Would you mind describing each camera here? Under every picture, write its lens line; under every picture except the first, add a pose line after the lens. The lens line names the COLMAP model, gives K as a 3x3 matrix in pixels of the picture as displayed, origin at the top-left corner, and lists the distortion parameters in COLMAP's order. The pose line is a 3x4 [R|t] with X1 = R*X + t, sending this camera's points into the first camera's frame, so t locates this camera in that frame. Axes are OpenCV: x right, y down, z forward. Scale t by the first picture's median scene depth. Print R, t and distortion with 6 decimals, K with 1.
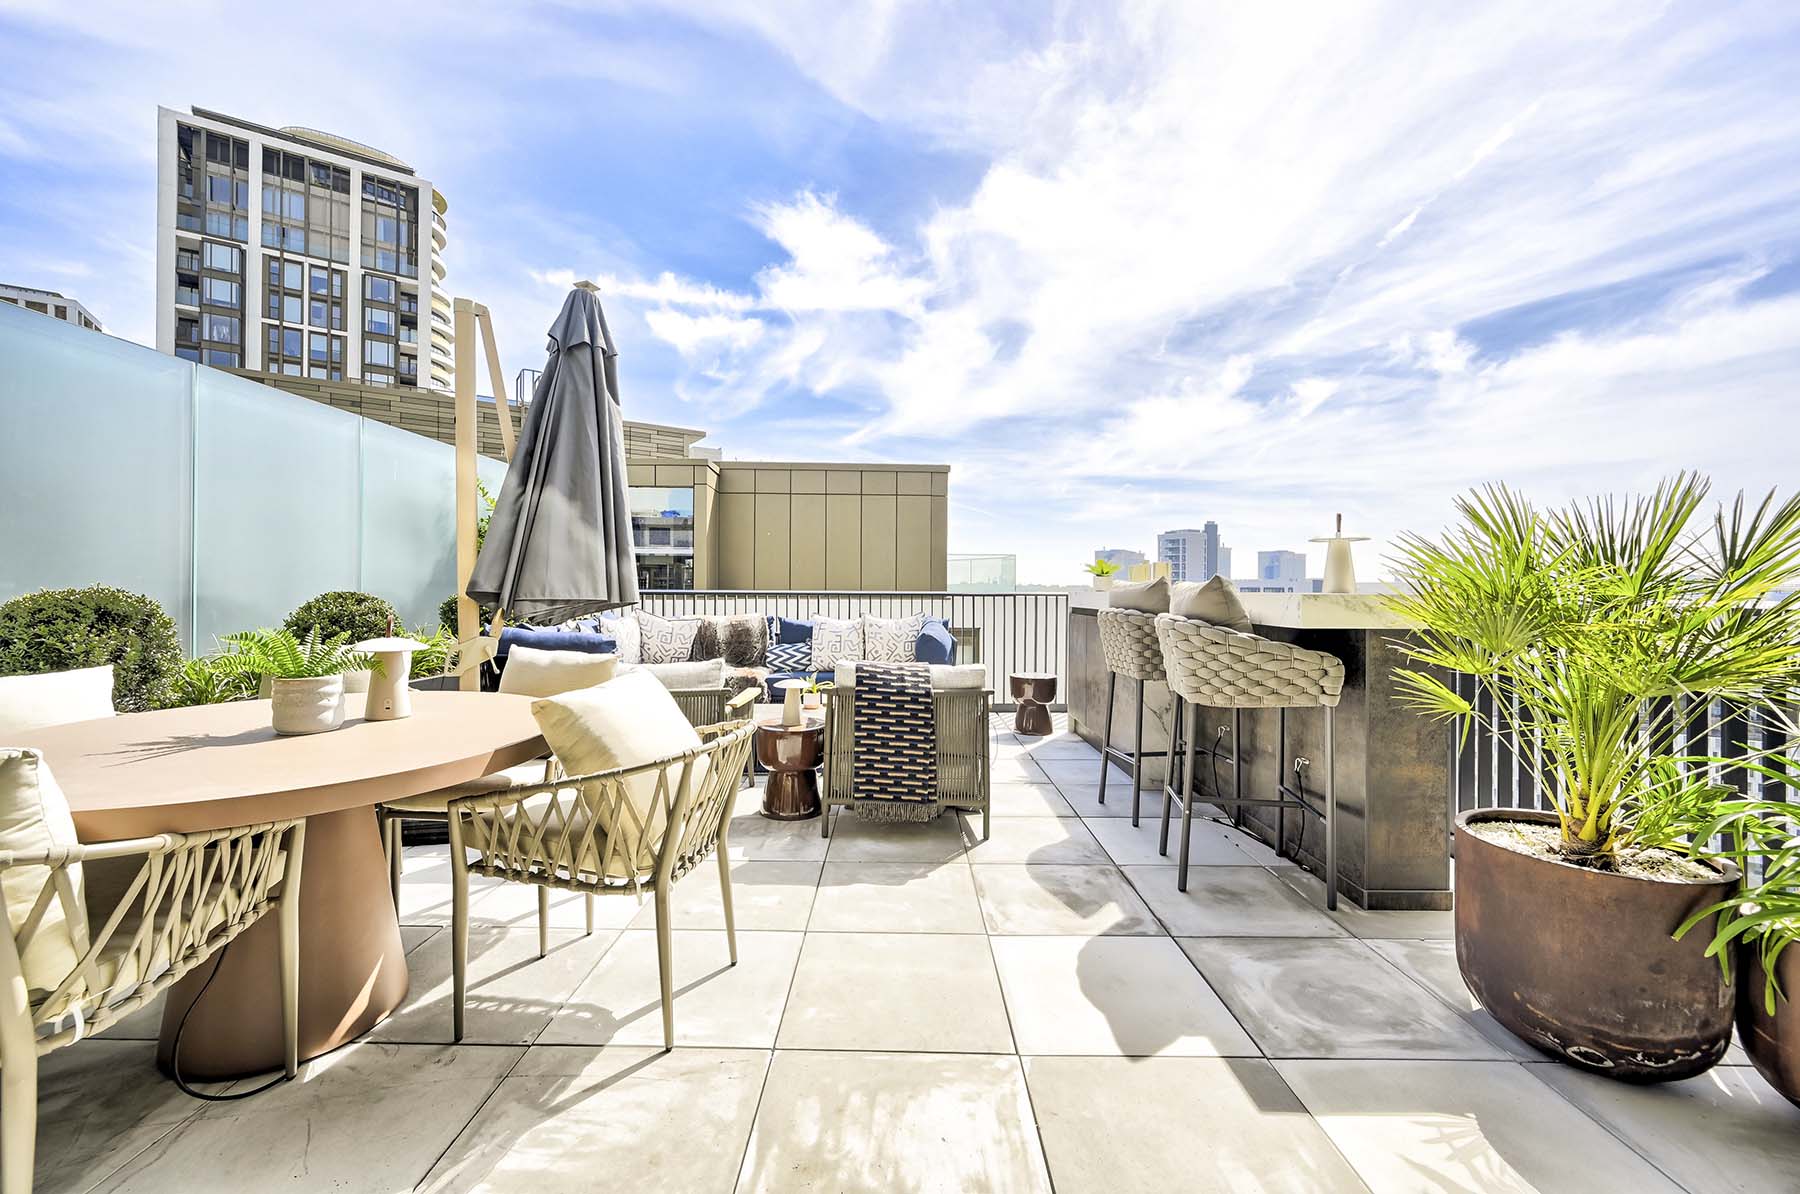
lens RADIAL K [[723.5, 0, 894.8], [0, 723.5, 591.5], [0, 0, 1]] dist [0.001383, 0.000093]
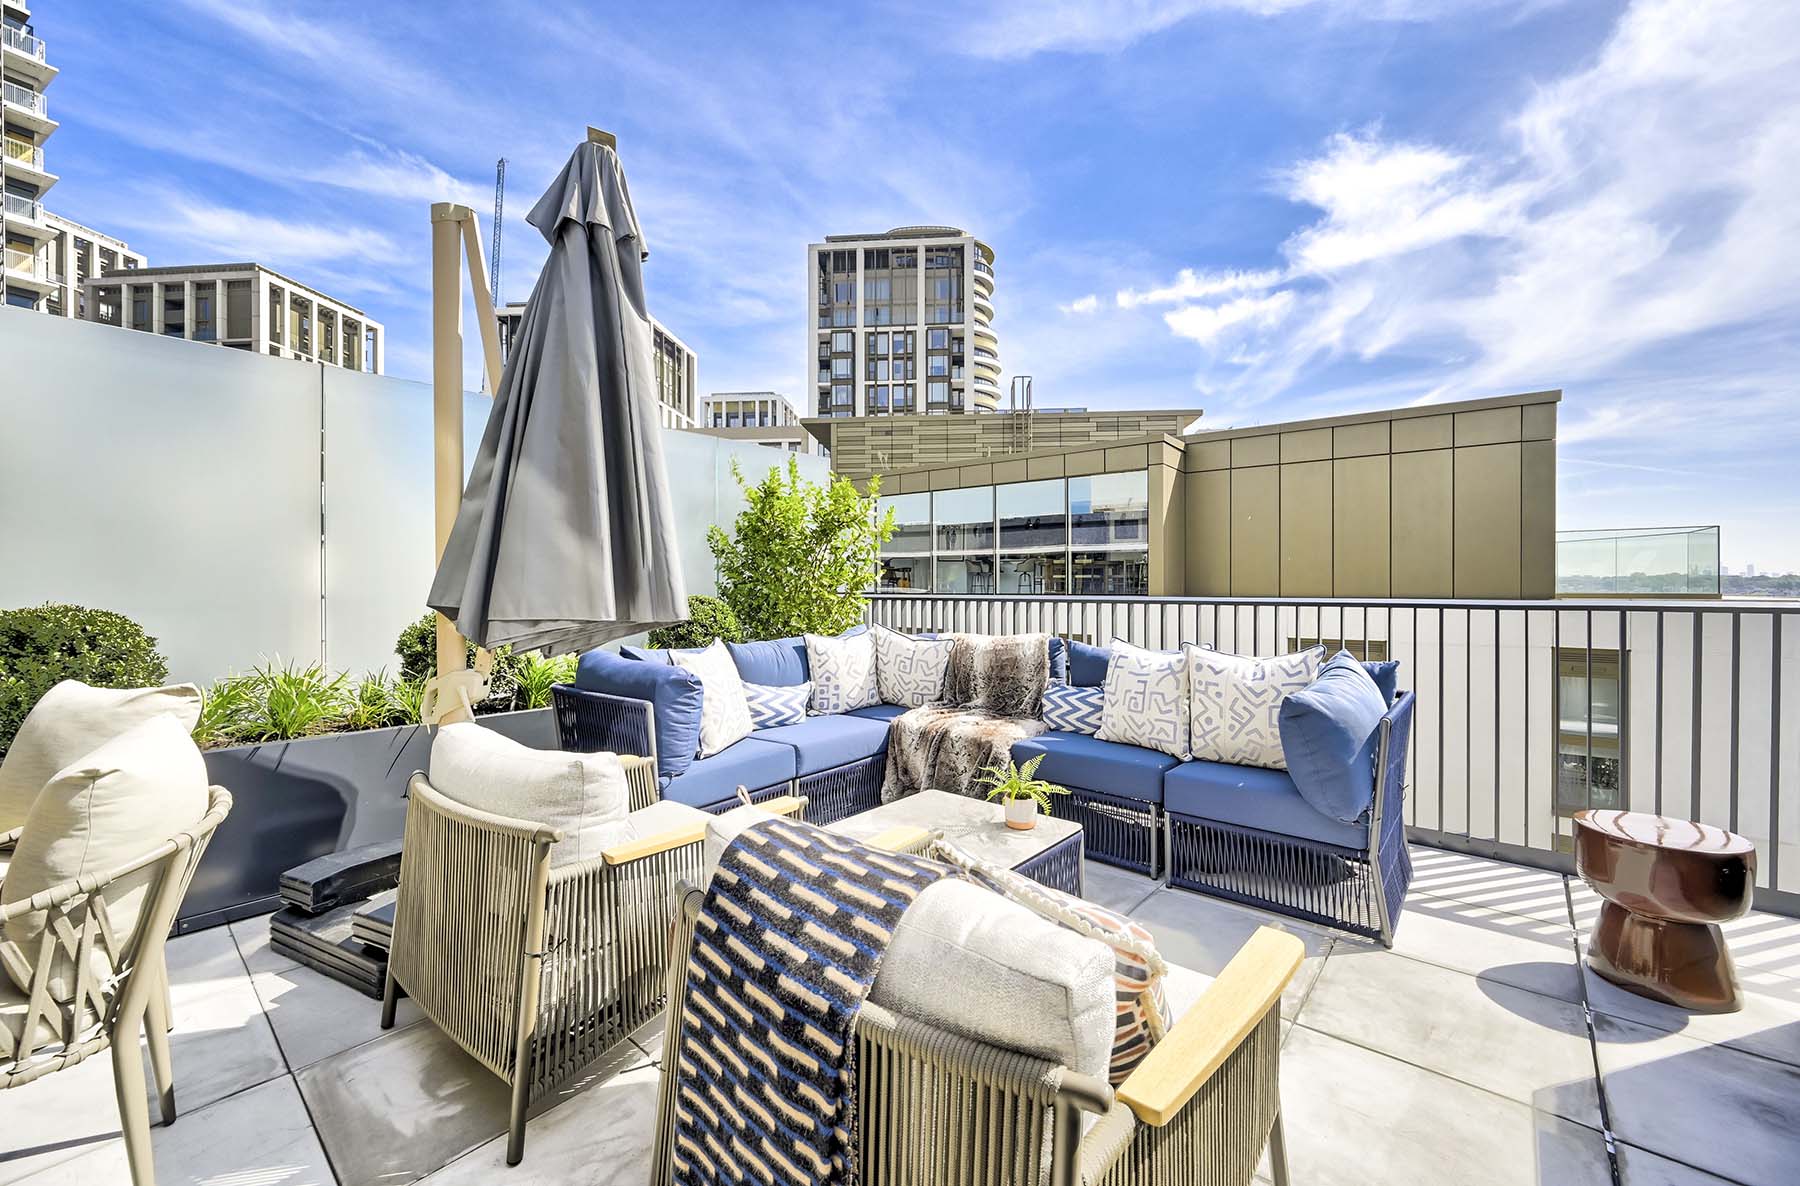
lens RADIAL K [[705.2, 0, 933.1], [0, 705.2, 580.8], [0, 0, 1]] dist [-0.000386, 0.000410]
pose [[0.766971, -0.011631, -0.641577, 0.207490], [0.004831, 0.999912, -0.012351, -0.013563], [0.641664, 0.006374, 0.766959, 0.709386]]
